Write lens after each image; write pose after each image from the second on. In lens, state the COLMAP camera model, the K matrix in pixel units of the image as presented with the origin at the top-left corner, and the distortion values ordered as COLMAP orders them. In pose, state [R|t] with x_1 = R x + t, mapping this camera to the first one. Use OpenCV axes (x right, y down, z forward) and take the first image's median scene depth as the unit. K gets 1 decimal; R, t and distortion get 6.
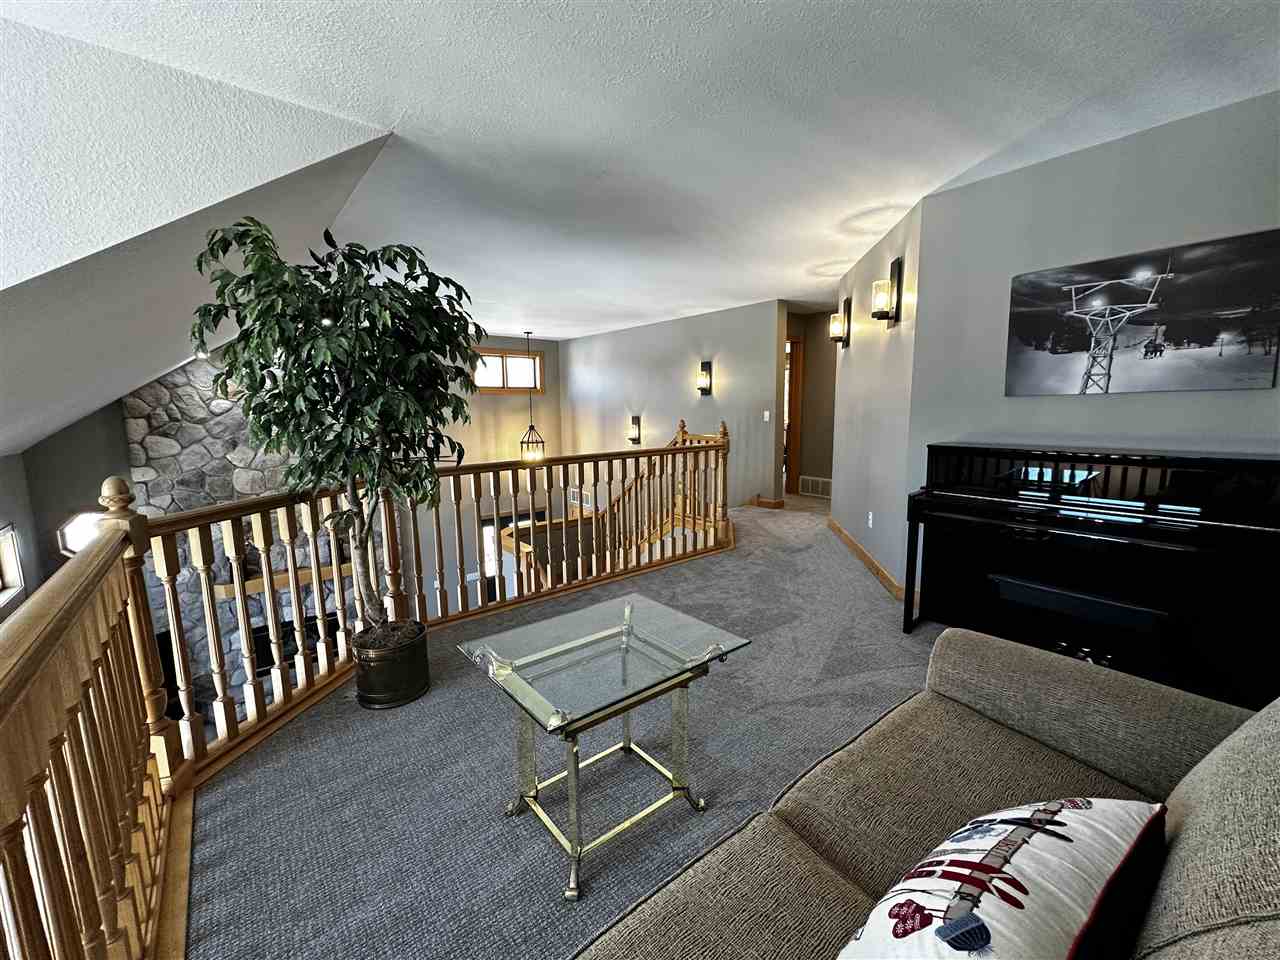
lens RADIAL K [[511.4, 0, 627.9], [0, 511.4, 480.1], [0, 0, 1]] dist [-0.003580, 0.000986]
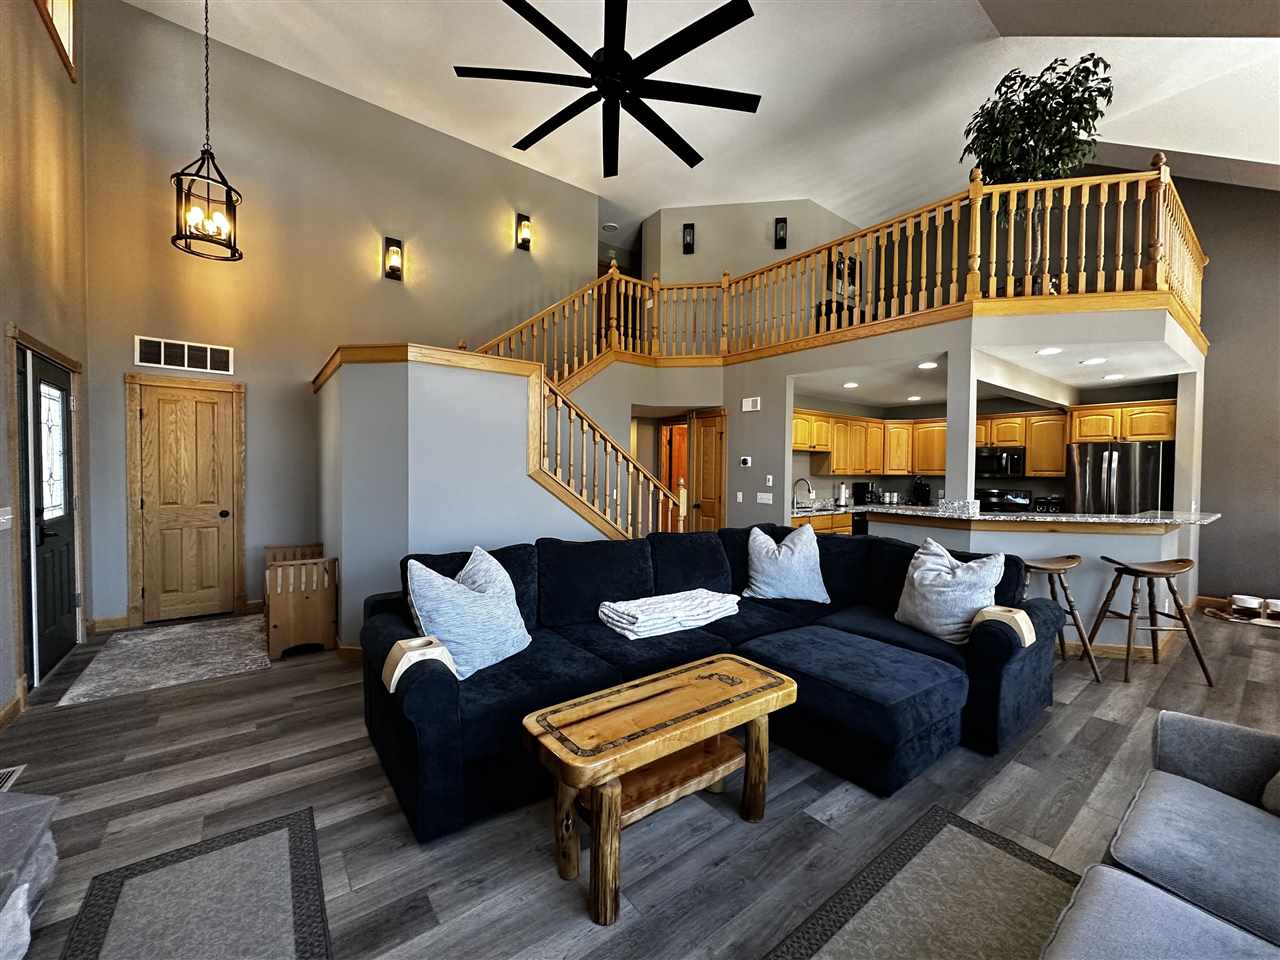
lens RADIAL K [[511.4, 0, 643.4], [0, 511.4, 480.4], [0, 0, 1]] dist [-0.003580, 0.000986]
pose [[-0.010141, -0.009457, 0.999904, -0.851821], [0.132299, 0.991152, 0.010716, 0.296503], [-0.991158, 0.132395, -0.008800, 0.874046]]
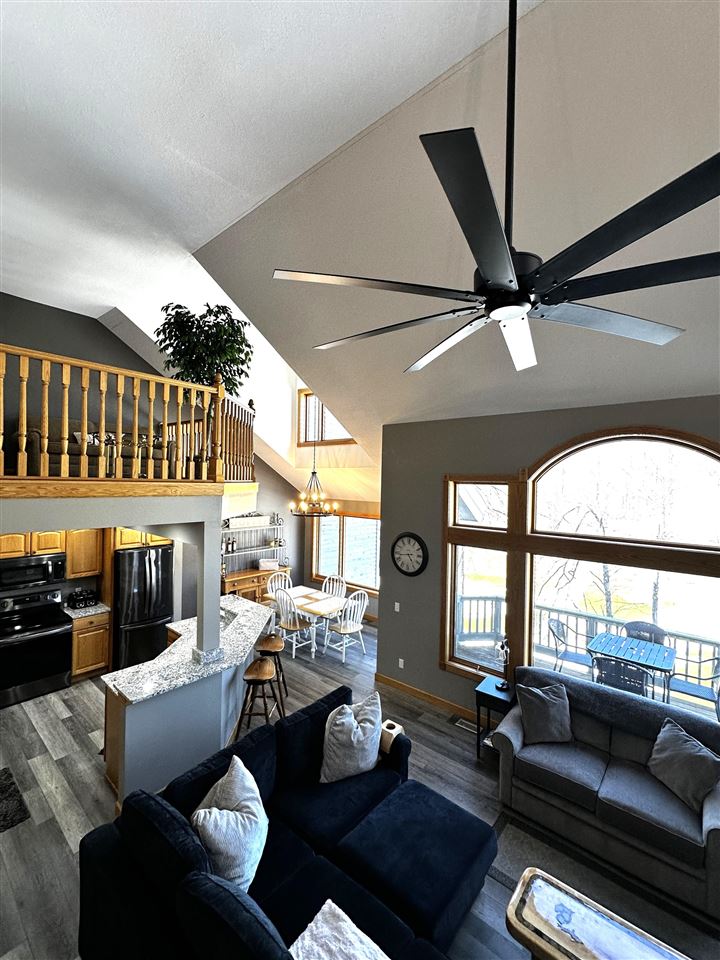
lens RADIAL K [[383.5, 0, 350.4], [0, 383.5, 488.0], [0, 0, 1]] dist [-0.003580, 0.000986]
pose [[-0.975918, -0.002403, -0.218125, -0.274377], [-0.036006, 0.987998, 0.150211, 0.046586], [0.215146, 0.154447, -0.964292, 1.041067]]
